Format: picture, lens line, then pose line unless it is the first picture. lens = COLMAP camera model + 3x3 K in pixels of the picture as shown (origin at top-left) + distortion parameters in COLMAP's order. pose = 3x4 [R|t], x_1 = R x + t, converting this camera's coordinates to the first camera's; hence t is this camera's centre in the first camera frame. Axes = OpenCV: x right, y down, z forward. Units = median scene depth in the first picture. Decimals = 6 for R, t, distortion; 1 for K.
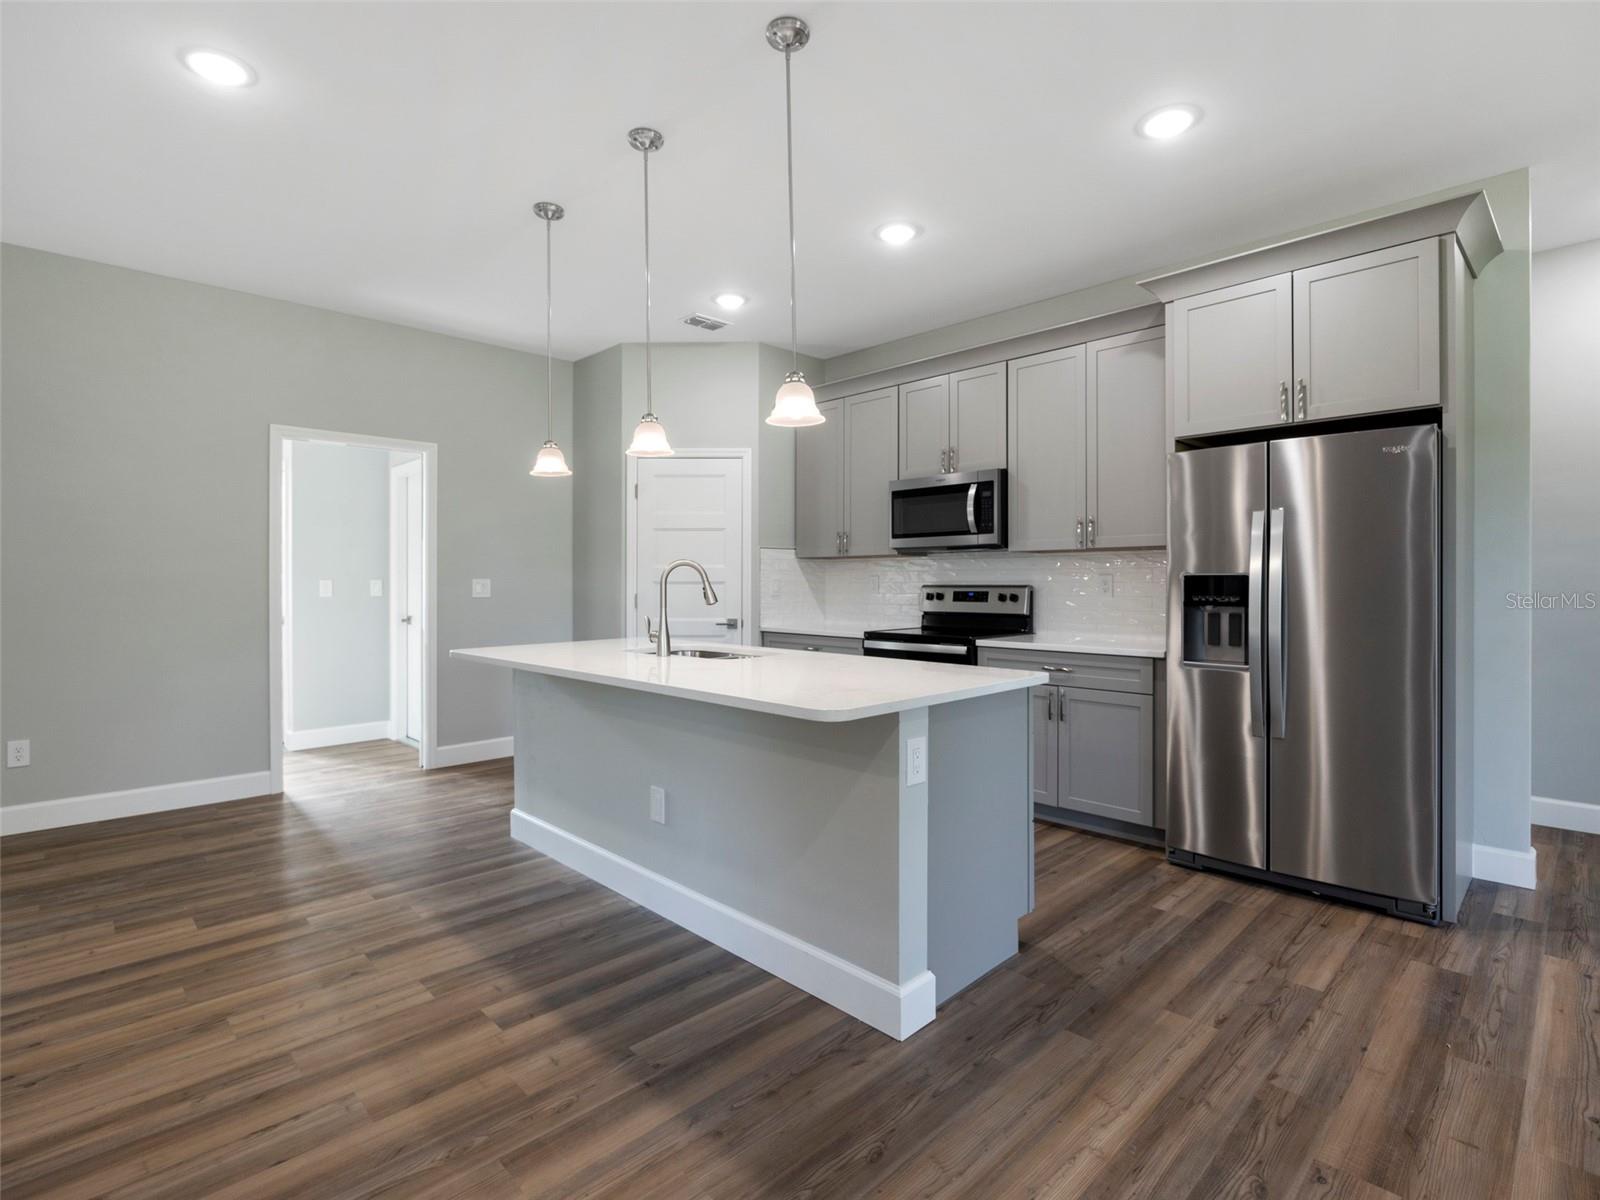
lens RADIAL K [[777.9, 0, 798.1], [0, 777.9, 578.3], [0, 0, 1]] dist [-0.013796, 0.001394]
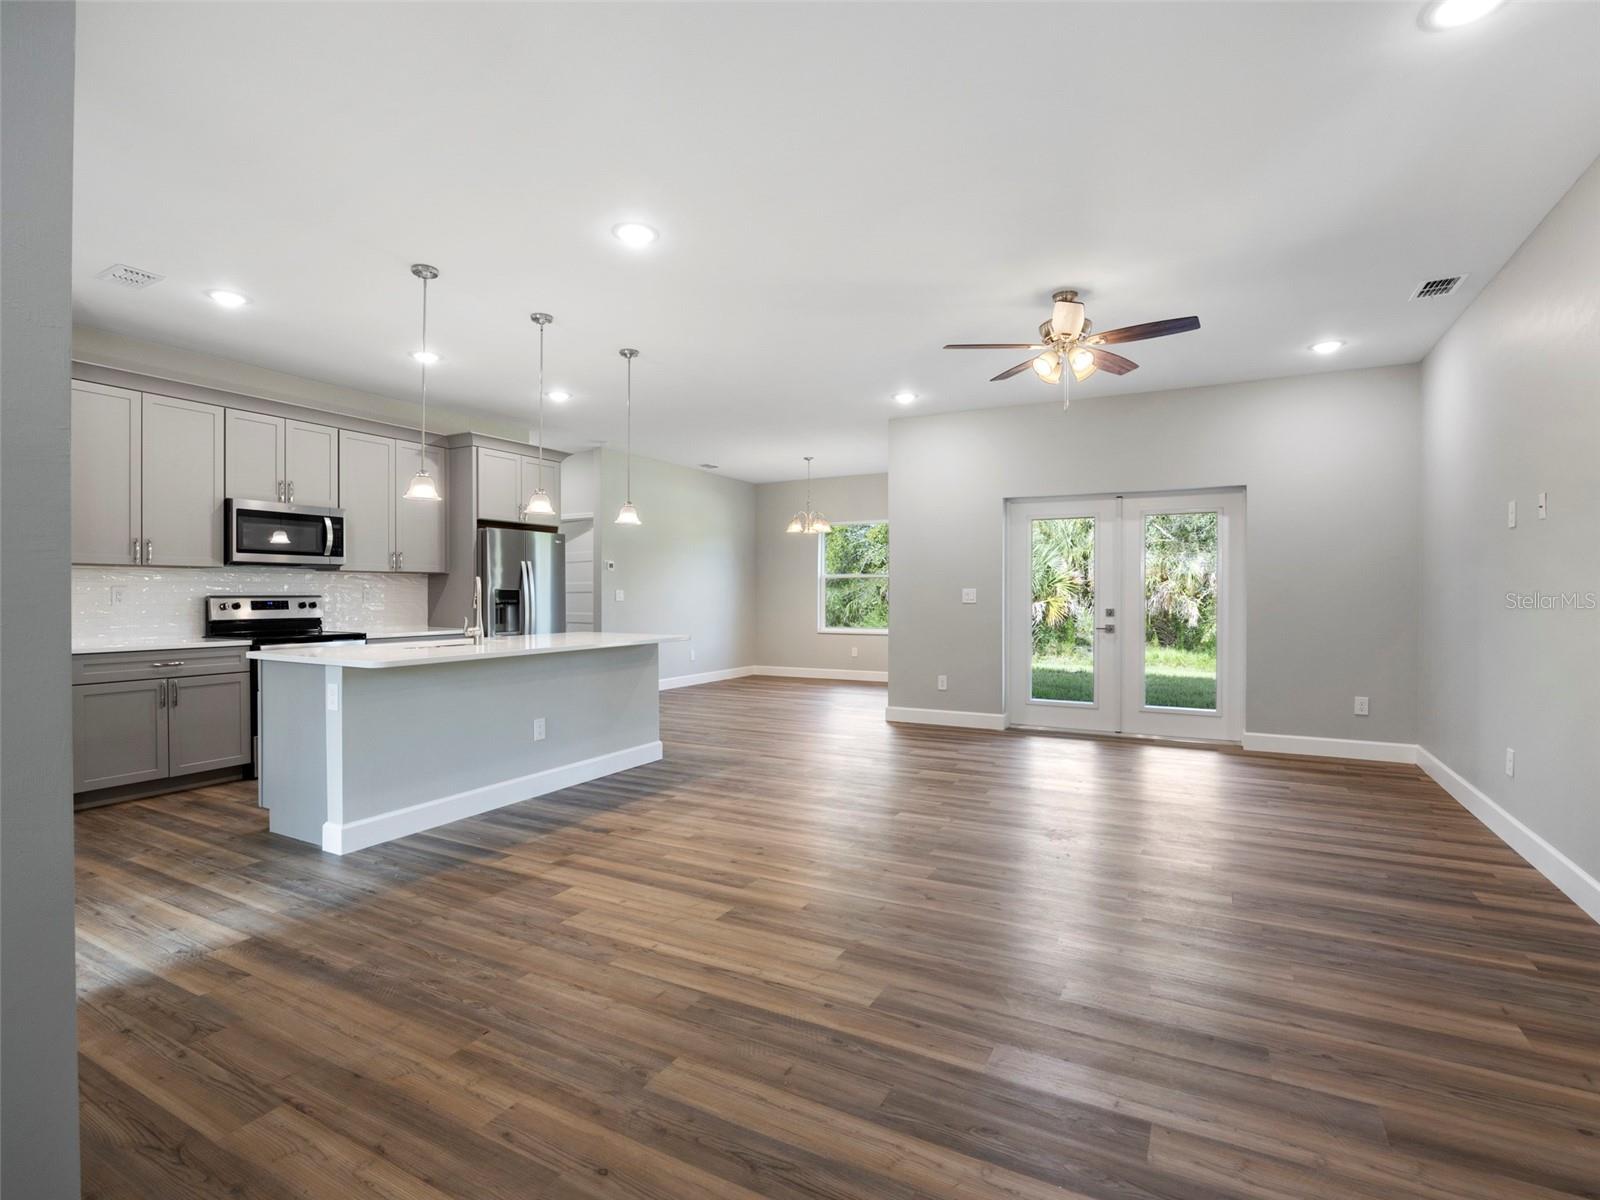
lens RADIAL K [[777.9, 0, 791.7], [0, 777.9, 599.8], [0, 0, 1]] dist [-0.013796, 0.001394]
pose [[-0.287728, -0.005938, 0.957694, -1.878067], [-0.002218, 0.999982, 0.005534, 0.011308], [-0.957710, -0.000532, -0.287736, 0.960334]]
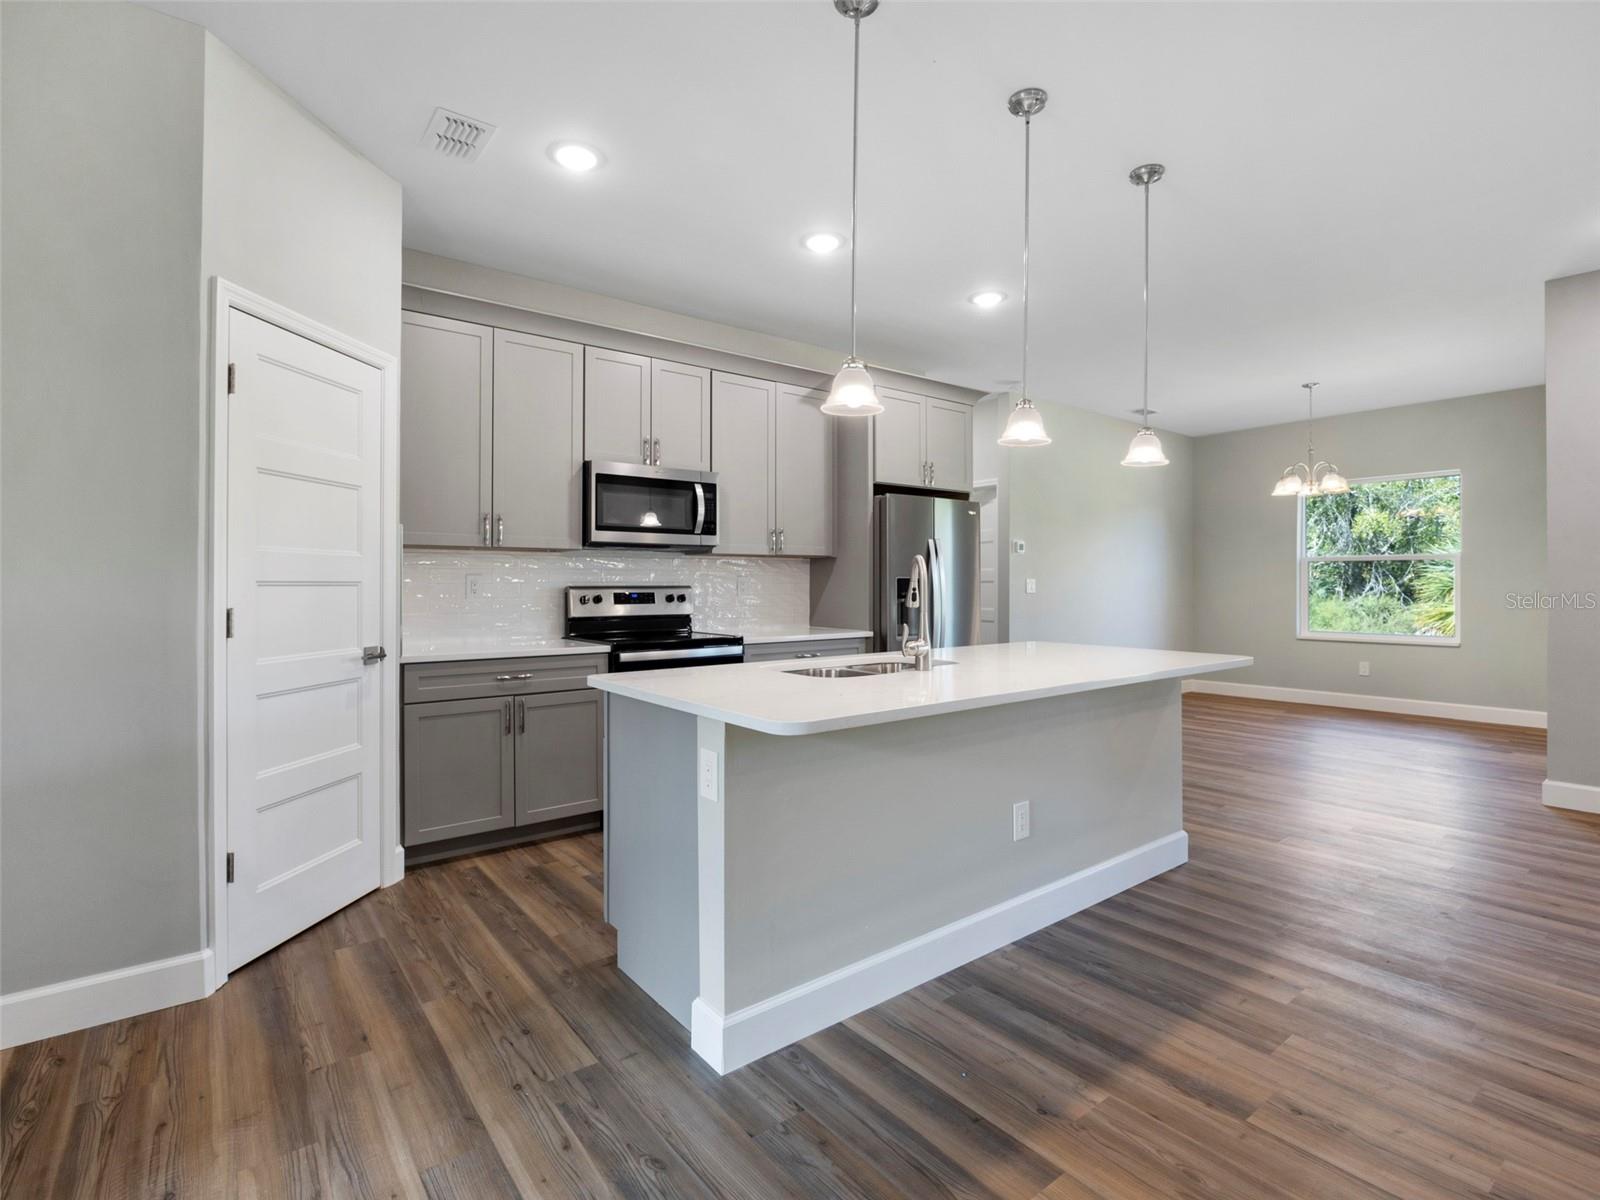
lens RADIAL K [[777.9, 0, 794.6], [0, 777.9, 582.9], [0, 0, 1]] dist [-0.013796, 0.001394]
pose [[0.120892, 0.001346, 0.992665, -1.131991], [-0.002353, 0.999997, -0.001069, 0.008978], [-0.992663, -0.002206, 0.120895, 1.155291]]
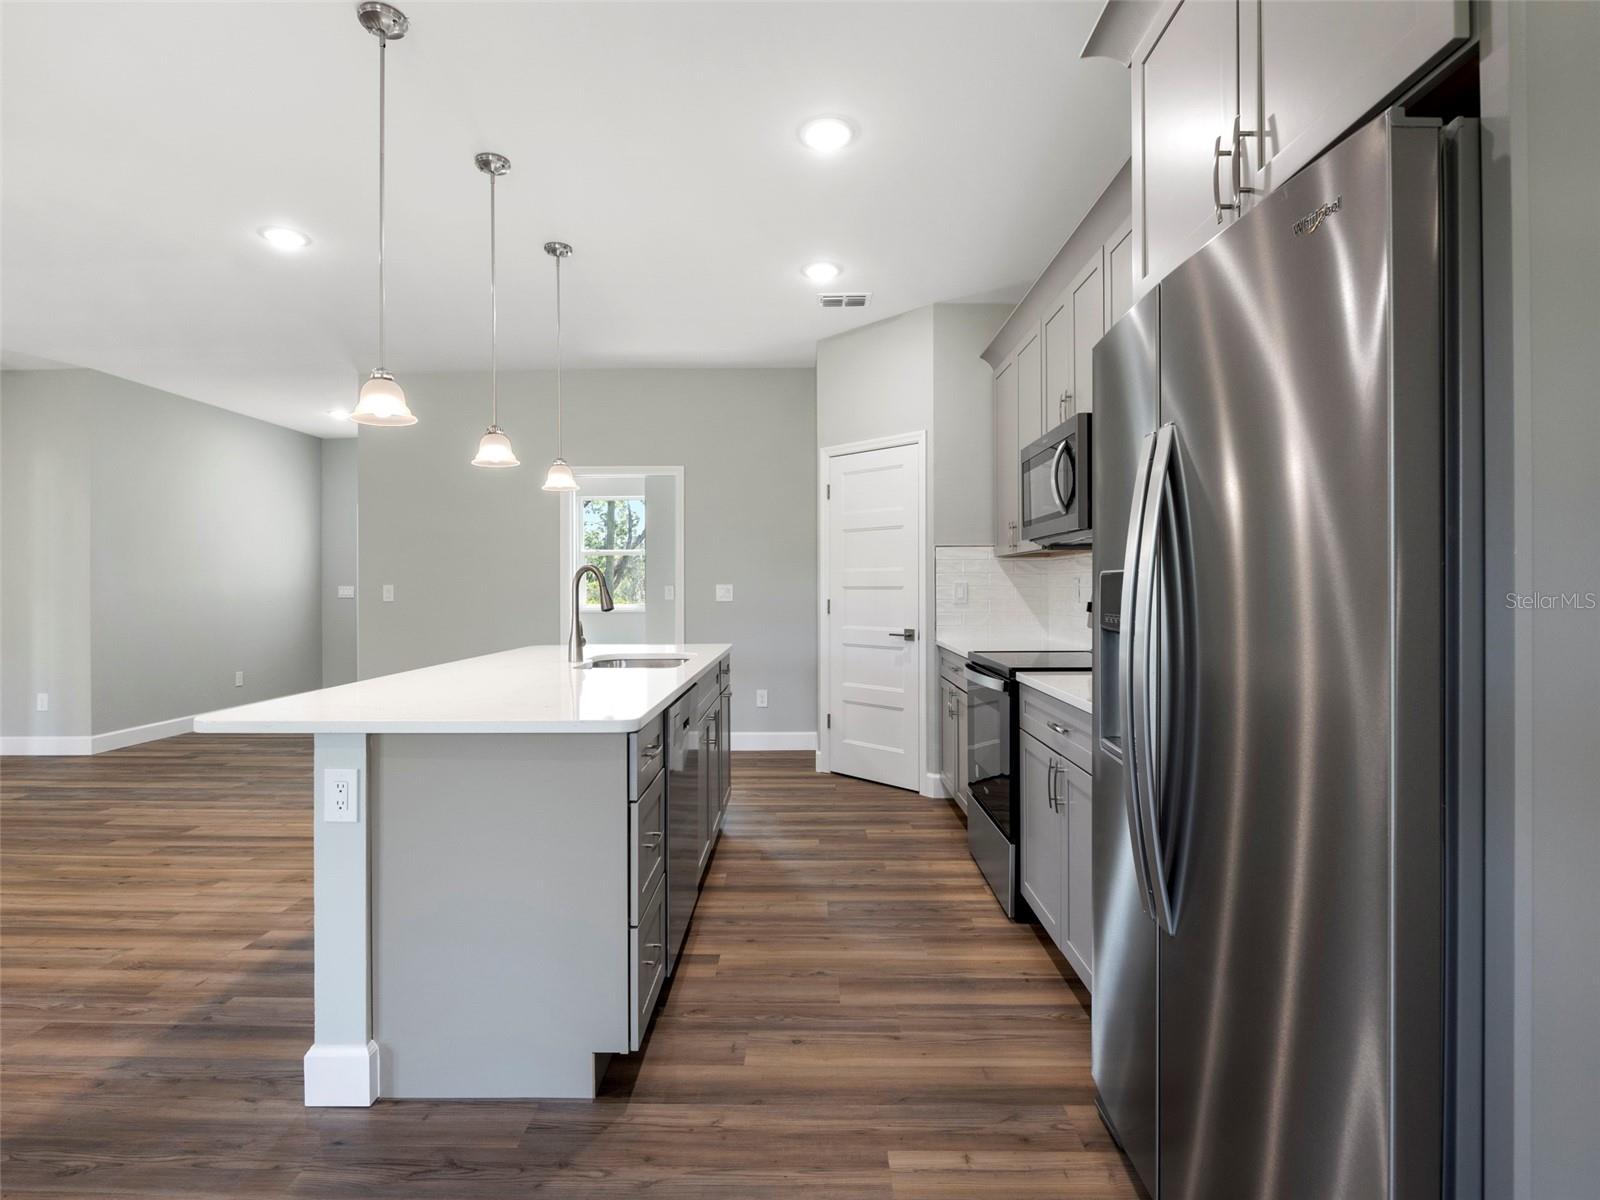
lens RADIAL K [[777.9, 0, 797.0], [0, 777.9, 586.6], [0, 0, 1]] dist [-0.013796, 0.001394]
pose [[0.708176, -0.001096, -0.706035, 0.819191], [0.005007, 0.999981, 0.003470, 0.000886], [0.706018, -0.005993, 0.708168, 0.548461]]
